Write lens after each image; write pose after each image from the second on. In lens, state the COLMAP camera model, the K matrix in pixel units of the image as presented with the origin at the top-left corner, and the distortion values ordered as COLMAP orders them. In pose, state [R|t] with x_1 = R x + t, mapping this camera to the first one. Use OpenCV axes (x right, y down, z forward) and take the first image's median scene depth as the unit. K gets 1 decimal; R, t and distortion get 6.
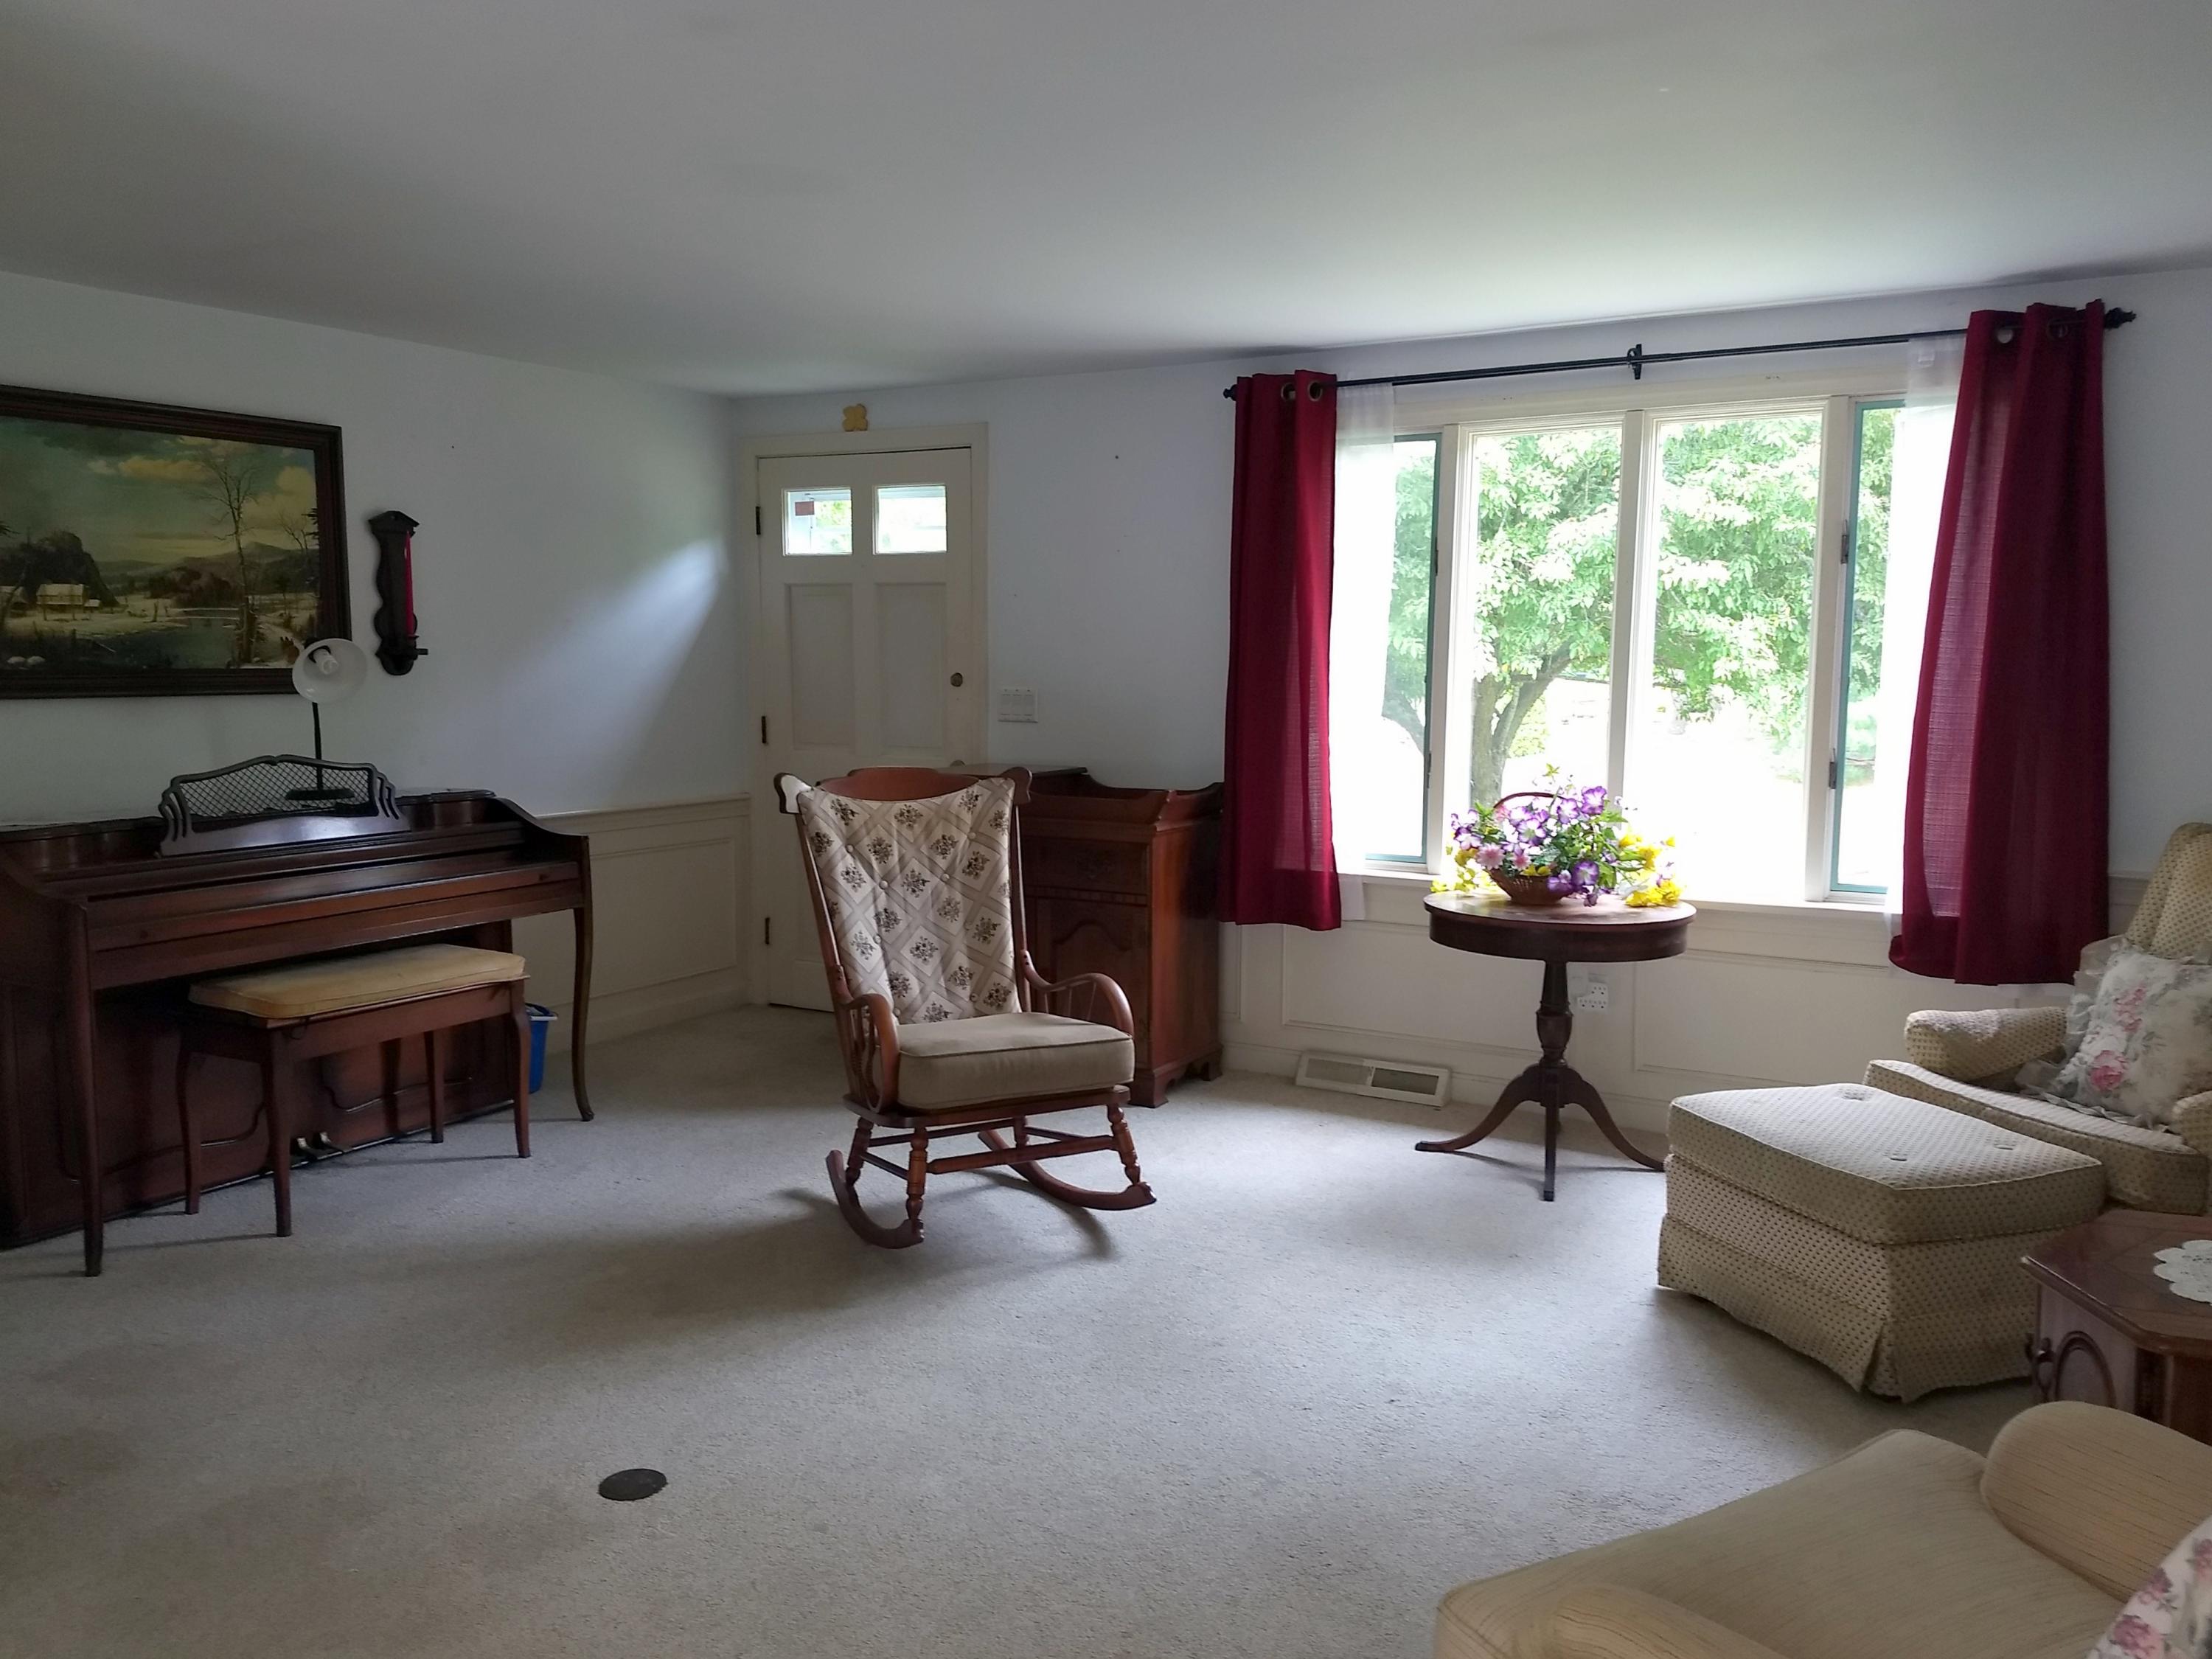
lens RADIAL K [[1690.8, 0, 1085.9], [0, 1690.8, 839.8], [0, 0, 1]] dist [0.215631, -0.355697]
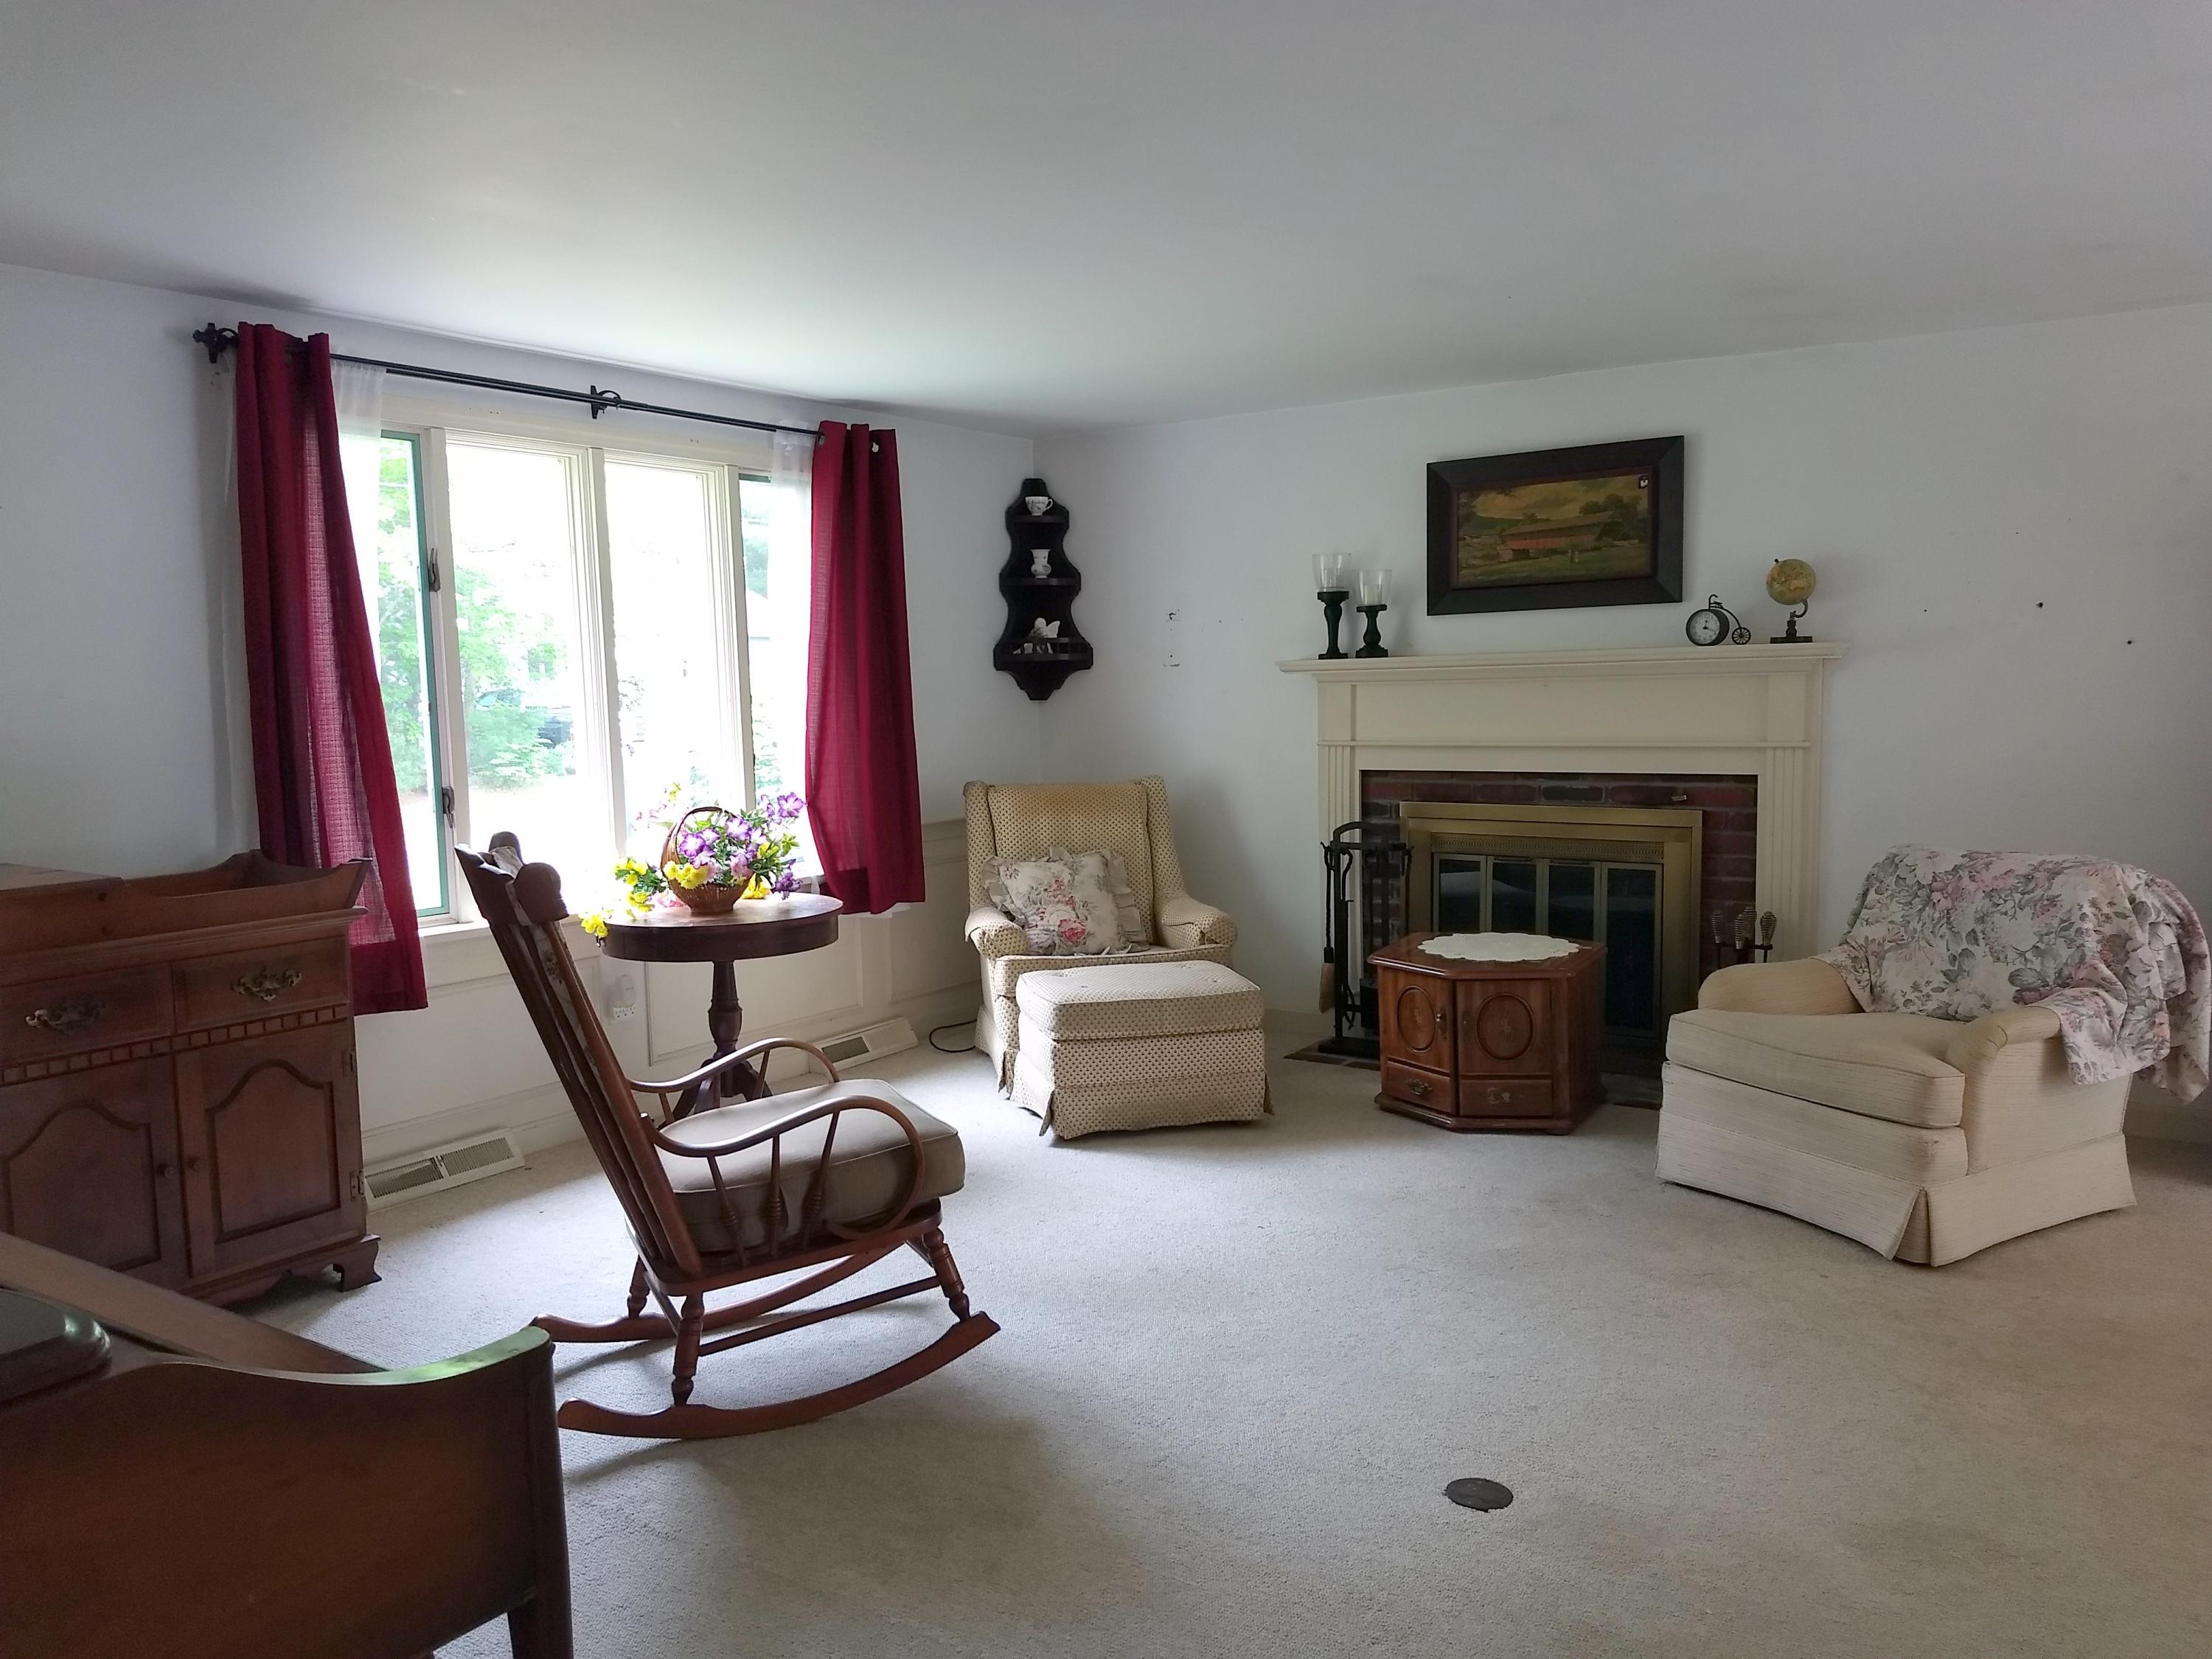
lens RADIAL K [[1690.8, 0, 1085.9], [0, 1690.8, 839.8], [0, 0, 1]] dist [0.215631, -0.355697]
pose [[0.082122, -0.109739, 0.990562, -0.770500], [0.123437, 0.987386, 0.099154, -0.084172], [-0.988949, 0.114130, 0.094632, 0.669250]]
